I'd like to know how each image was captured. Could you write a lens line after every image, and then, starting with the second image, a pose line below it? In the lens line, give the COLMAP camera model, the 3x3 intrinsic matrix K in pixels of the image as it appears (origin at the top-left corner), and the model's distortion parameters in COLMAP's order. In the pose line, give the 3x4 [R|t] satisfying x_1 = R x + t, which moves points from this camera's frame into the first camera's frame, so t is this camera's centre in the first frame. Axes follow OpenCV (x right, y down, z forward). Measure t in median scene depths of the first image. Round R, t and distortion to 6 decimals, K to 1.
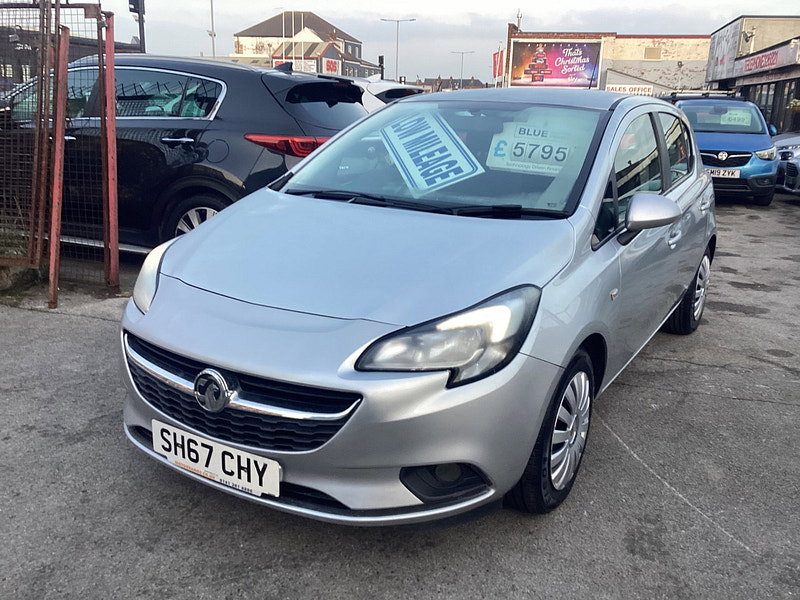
lens RADIAL K [[718.6, 0, 407.2], [0, 718.6, 276.8], [0, 0, 1]] dist [0.073255, -0.127846]
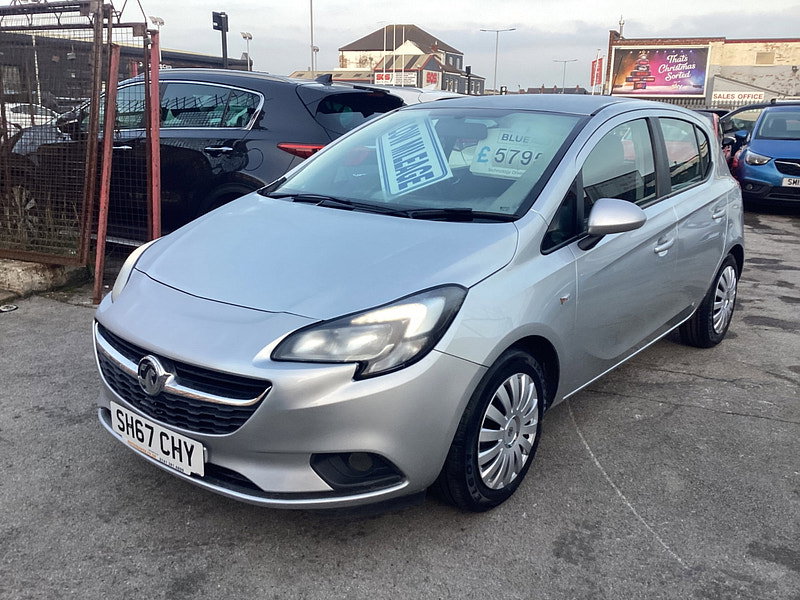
lens RADIAL K [[720.3, 0, 403.7], [0, 720.3, 274.8], [0, 0, 1]] dist [0.074315, -0.127768]
pose [[0.990596, 0.019865, -0.135372, 0.197593], [-0.022243, 0.999623, -0.016076, 0.012651], [0.135001, 0.018936, 0.990664, -0.023862]]
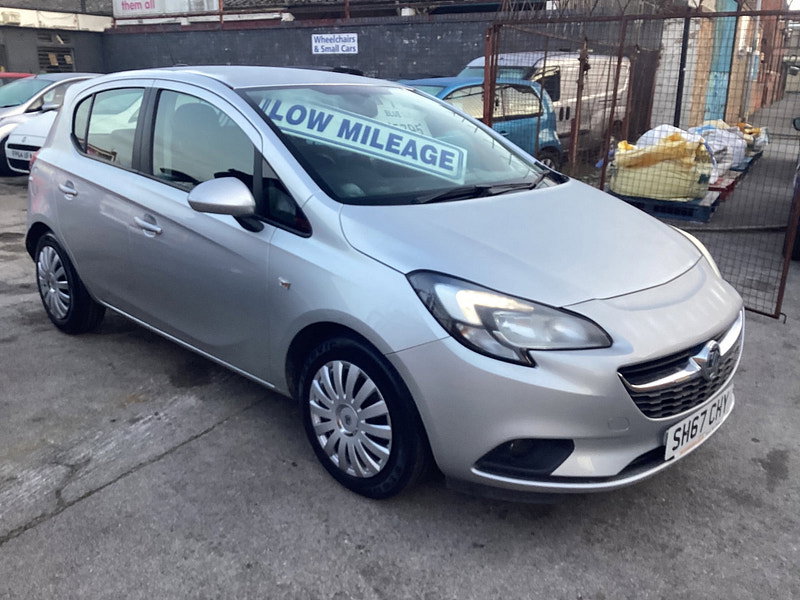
lens RADIAL K [[718.5, 0, 403.1], [0, 718.5, 281.7], [0, 0, 1]] dist [0.071832, -0.122793]
pose [[0.241734, -0.286879, 0.926966, -1.107479], [0.229246, 0.945139, 0.232720, -0.260580], [-0.942874, 0.156247, 0.294238, 0.874907]]
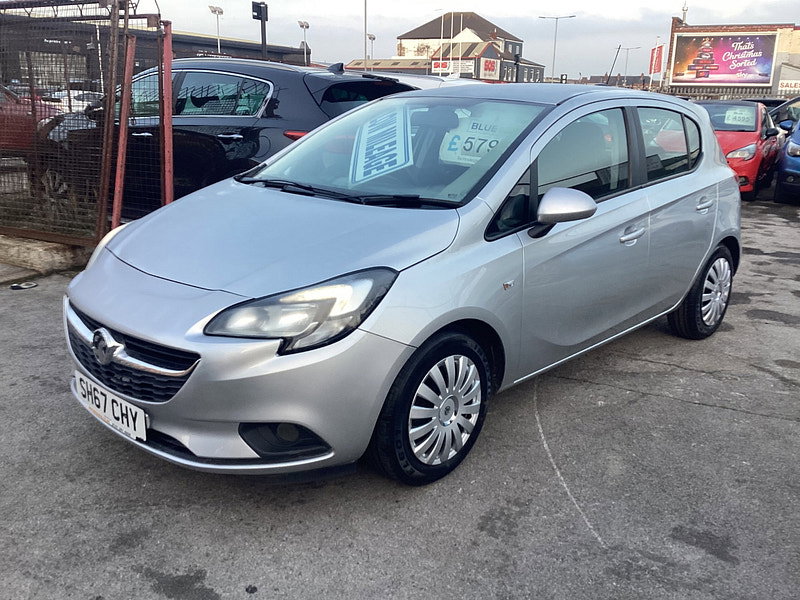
lens RADIAL K [[718.5, 0, 403.1], [0, 718.5, 281.7], [0, 0, 1]] dist [0.071832, -0.122793]
pose [[0.977391, 0.043548, -0.206905, 0.348817], [-0.042284, 0.999050, 0.010531, 0.016494], [0.207167, -0.001544, 0.978304, -0.034266]]
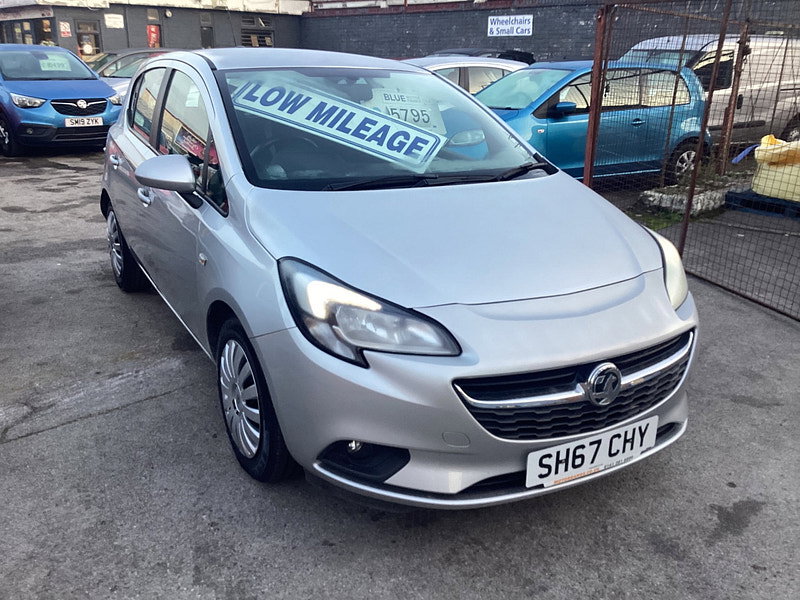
lens RADIAL K [[718.1, 0, 418.2], [0, 718.1, 275.2], [0, 0, 1]] dist [0.077040, -0.133537]
pose [[0.493398, -0.267632, 0.827606, -0.939103], [0.201556, 0.960767, 0.190531, -0.181664], [-0.846129, 0.072801, 0.527983, 0.541290]]
